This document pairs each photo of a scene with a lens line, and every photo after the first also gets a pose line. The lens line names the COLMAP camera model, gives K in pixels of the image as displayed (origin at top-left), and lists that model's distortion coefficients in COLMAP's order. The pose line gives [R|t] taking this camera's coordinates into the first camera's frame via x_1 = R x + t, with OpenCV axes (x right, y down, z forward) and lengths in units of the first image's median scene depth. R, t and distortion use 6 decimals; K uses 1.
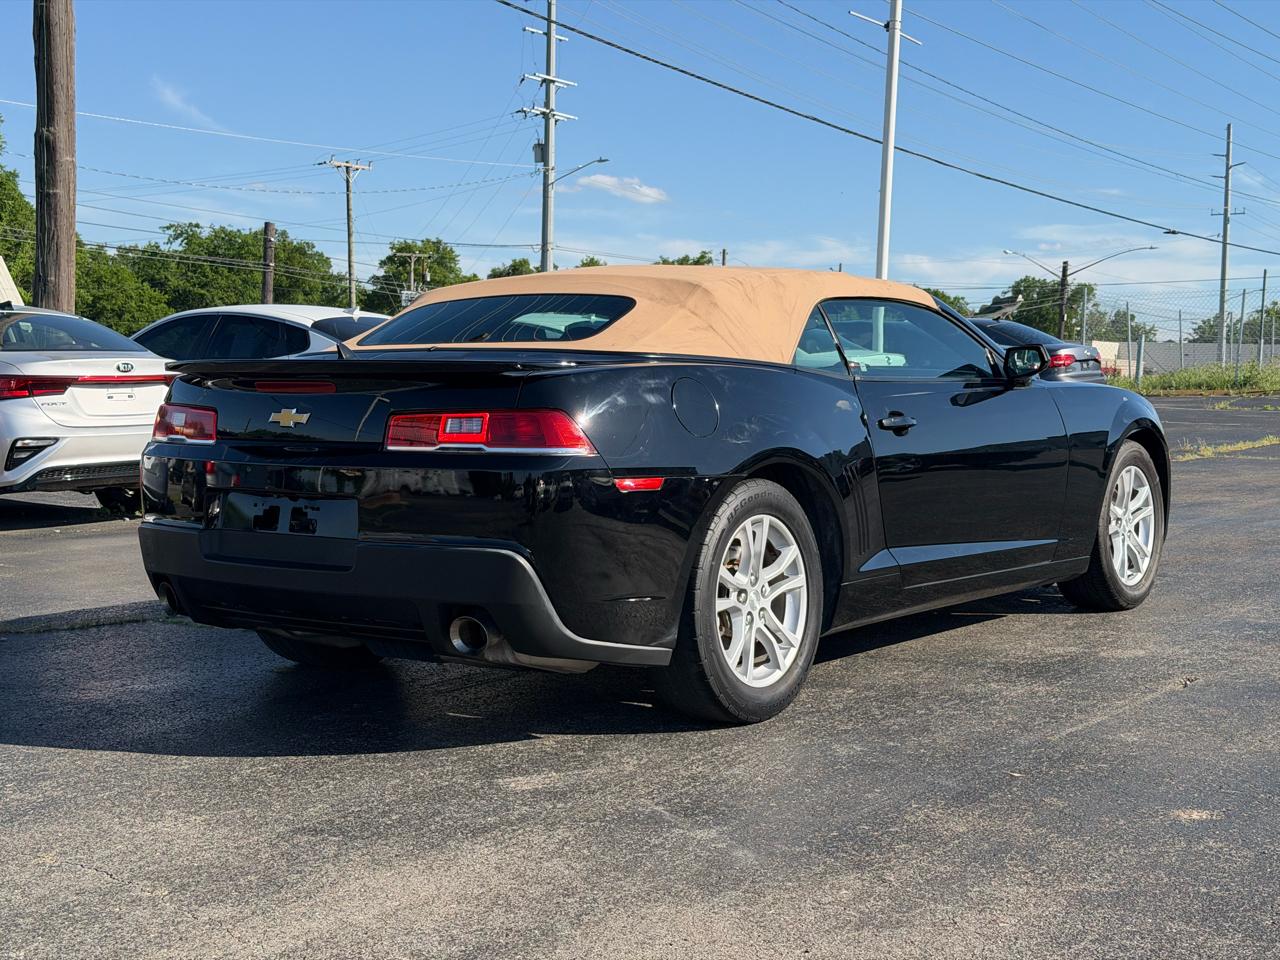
lens RADIAL K [[1814.9, 0, 638.3], [0, 1814.9, 482.2], [0, 0, 1]] dist [0.208820, -0.438763]
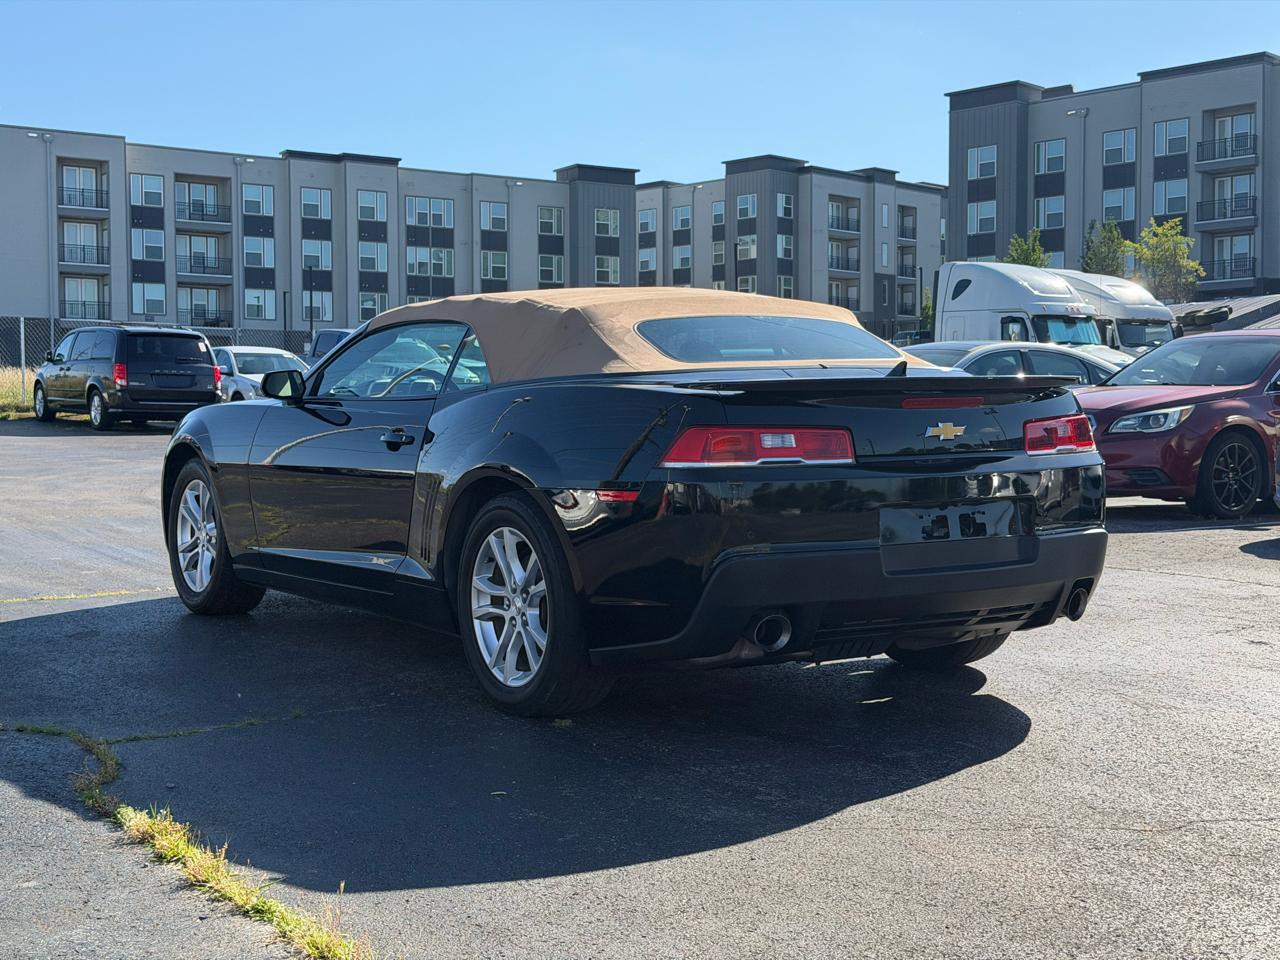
lens RADIAL K [[1804.6, 0, 635.8], [0, 1804.6, 479.7], [0, 0, 1]] dist [0.202912, -0.325210]
pose [[0.359645, -0.057095, 0.931341, -1.119663], [0.065446, 0.997212, 0.035860, -0.051291], [-0.930791, 0.048056, 0.362379, 0.709603]]
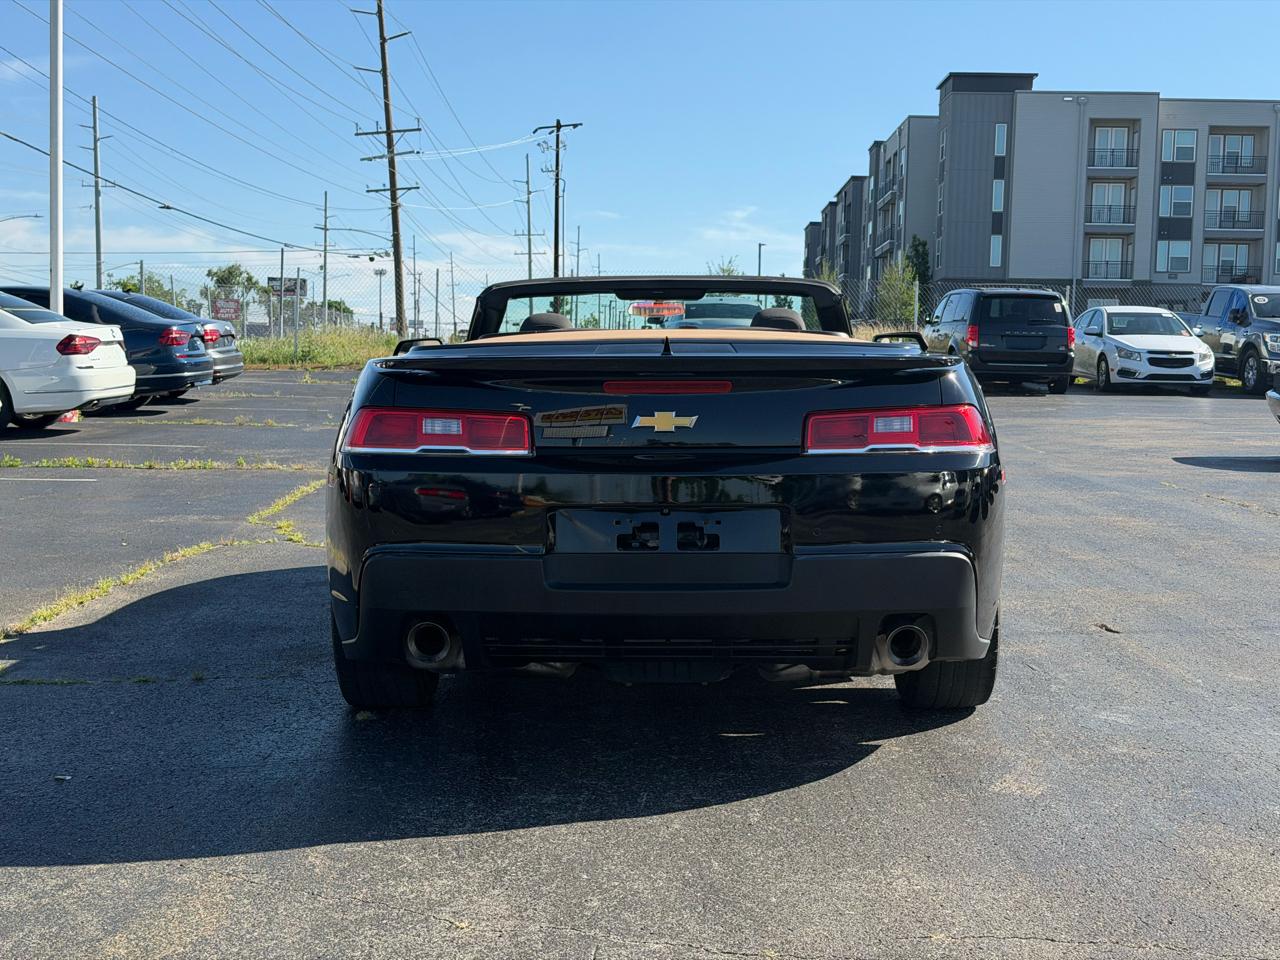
lens RADIAL K [[1804.6, 0, 635.8], [0, 1804.6, 479.7], [0, 0, 1]] dist [0.202912, -0.325210]
pose [[0.796575, -0.048241, 0.602612, -0.660252], [0.038804, 0.998836, 0.028666, -0.029575], [-0.603293, 0.000549, 0.797519, 0.279428]]
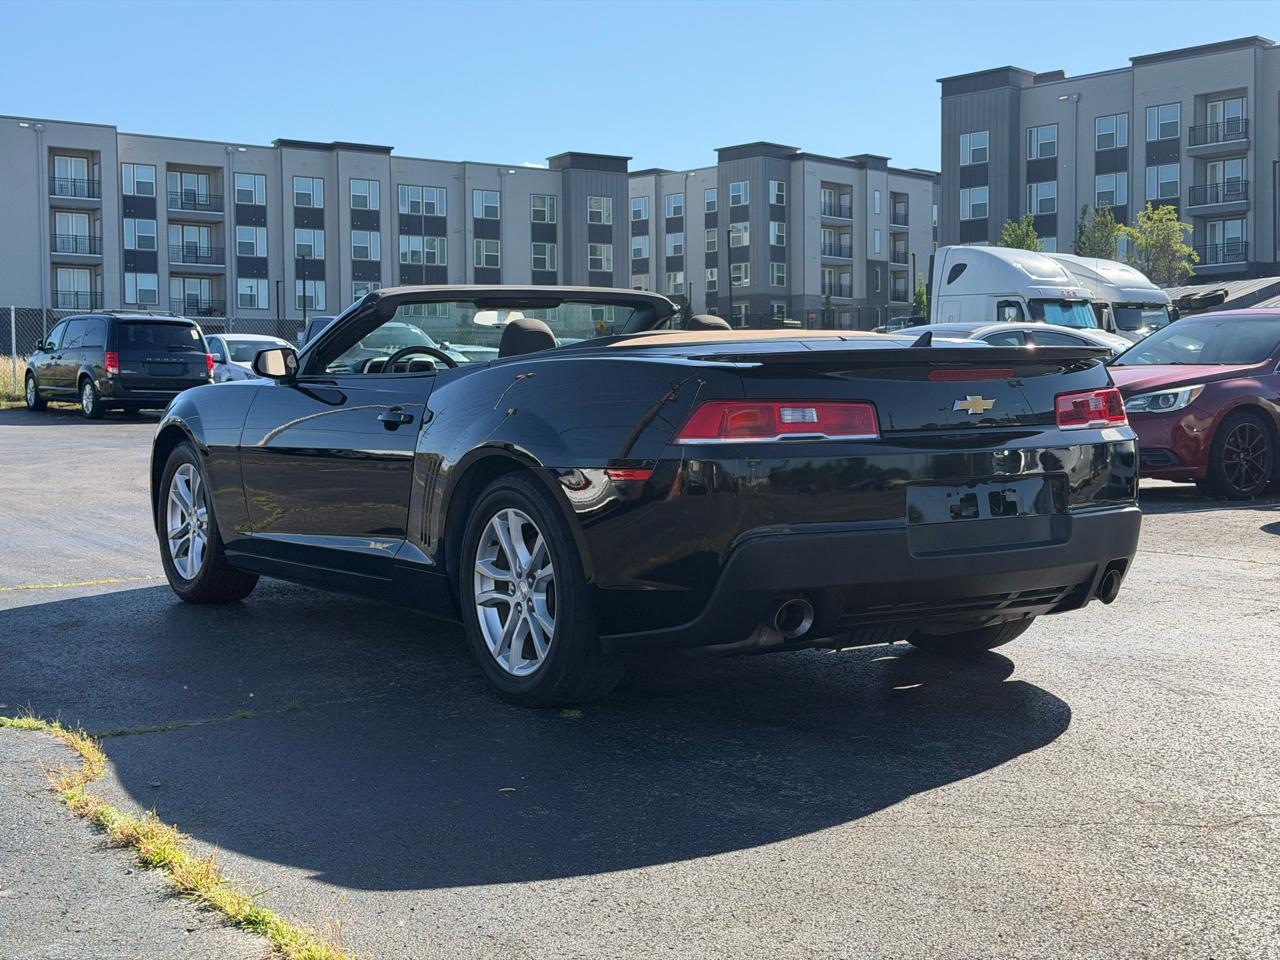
lens RADIAL K [[1799.0, 0, 640.3], [0, 1799.0, 476.0], [0, 0, 1]] dist [0.213648, -0.417267]
pose [[0.353809, -0.063463, 0.933162, -1.075958], [0.070579, 0.996662, 0.041022, -0.045210], [-0.932651, 0.051348, 0.357107, 0.736804]]
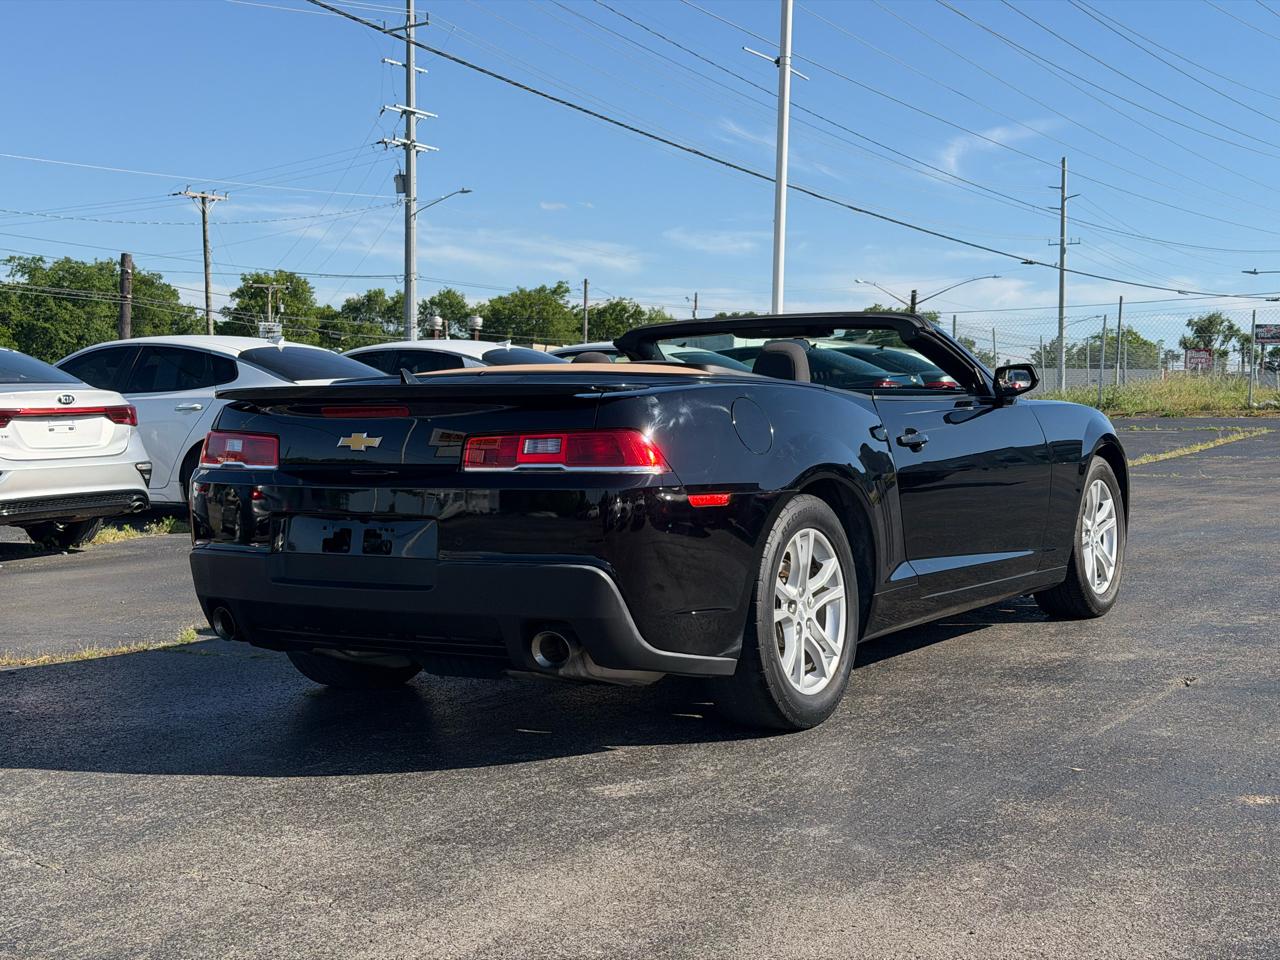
lens RADIAL K [[1809.9, 0, 647.2], [0, 1809.9, 476.9], [0, 0, 1]] dist [0.202246, -0.334164]
pose [[0.995785, -0.016124, 0.090287, -0.110903], [0.017831, 0.999677, -0.018129, 0.005192], [-0.089965, 0.019662, 0.995751, -0.025305]]
